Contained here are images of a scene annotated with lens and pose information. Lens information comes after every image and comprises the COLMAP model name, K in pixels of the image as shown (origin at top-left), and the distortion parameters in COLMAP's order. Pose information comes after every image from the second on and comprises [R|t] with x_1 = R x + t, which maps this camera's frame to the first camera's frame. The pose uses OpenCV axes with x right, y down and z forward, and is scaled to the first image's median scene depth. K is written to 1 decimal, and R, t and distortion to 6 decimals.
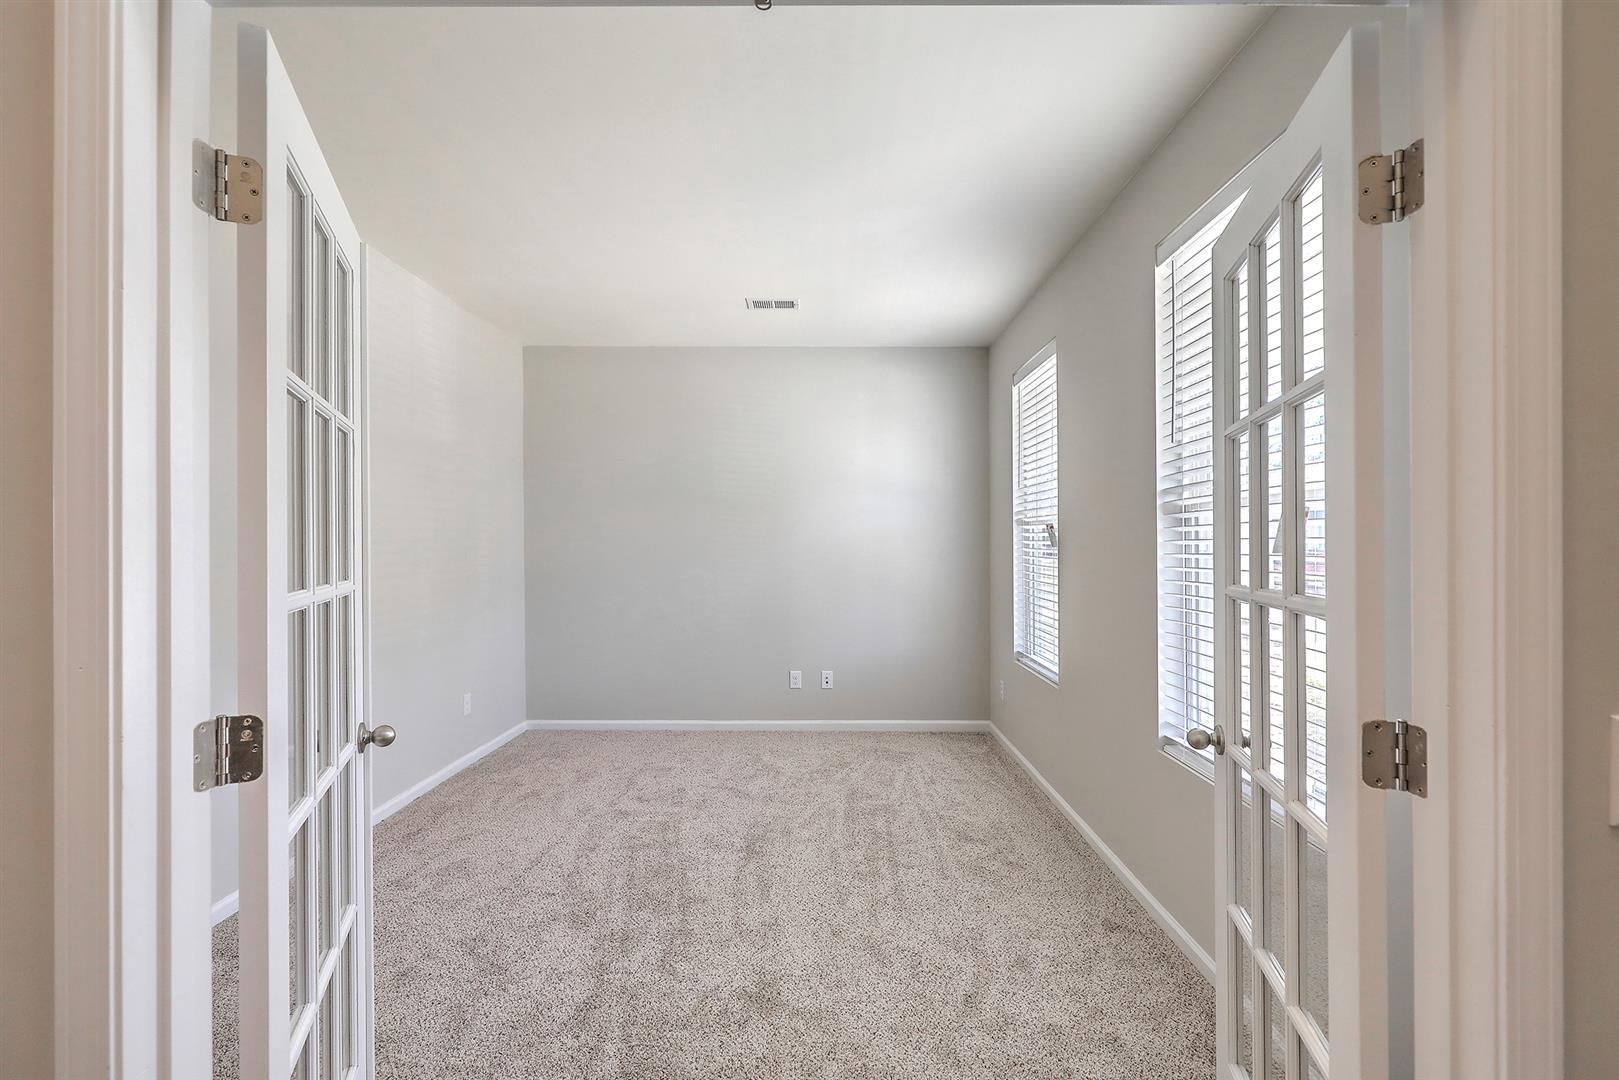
lens RADIAL K [[739.9, 0, 807.4], [0, 739.9, 533.8], [0, 0, 1]] dist [-0.001662, -0.000105]
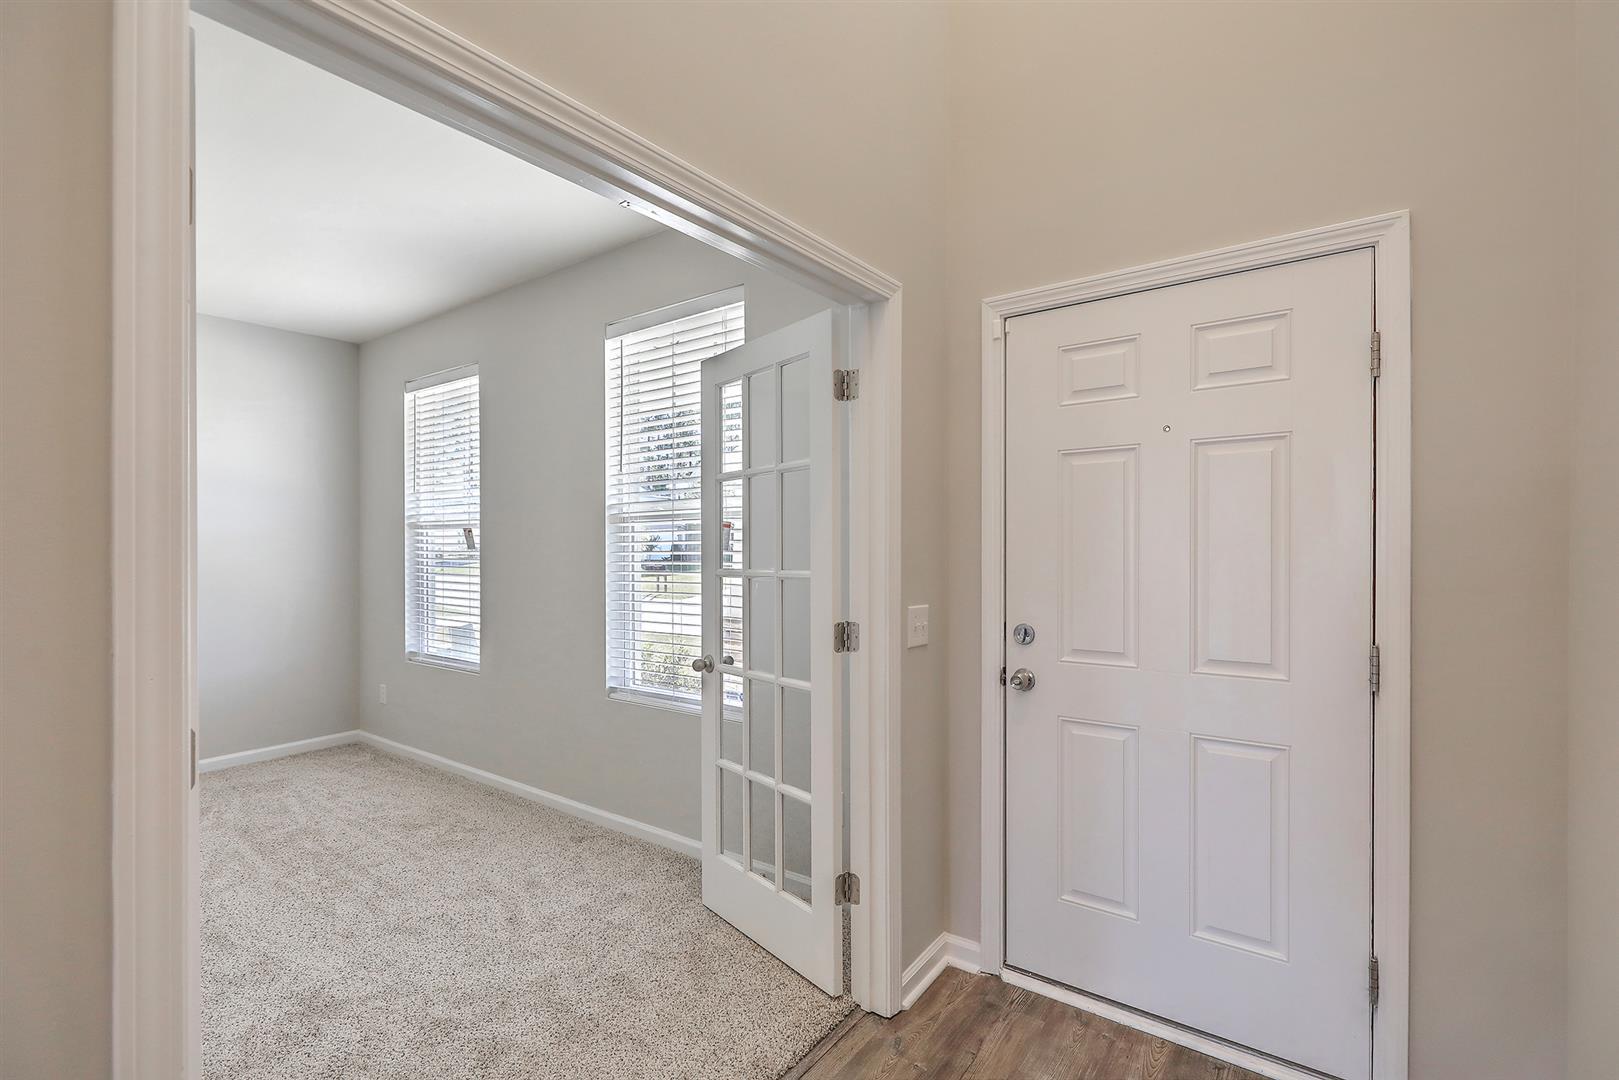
lens RADIAL K [[739.9, 0, 807.4], [0, 739.9, 533.8], [0, 0, 1]] dist [-0.001662, -0.000105]
pose [[0.585584, 0.007843, 0.810574, -0.331337], [-0.003886, 0.999969, -0.006869, 0.000515], [-0.810602, 0.000872, 0.585596, -0.072154]]
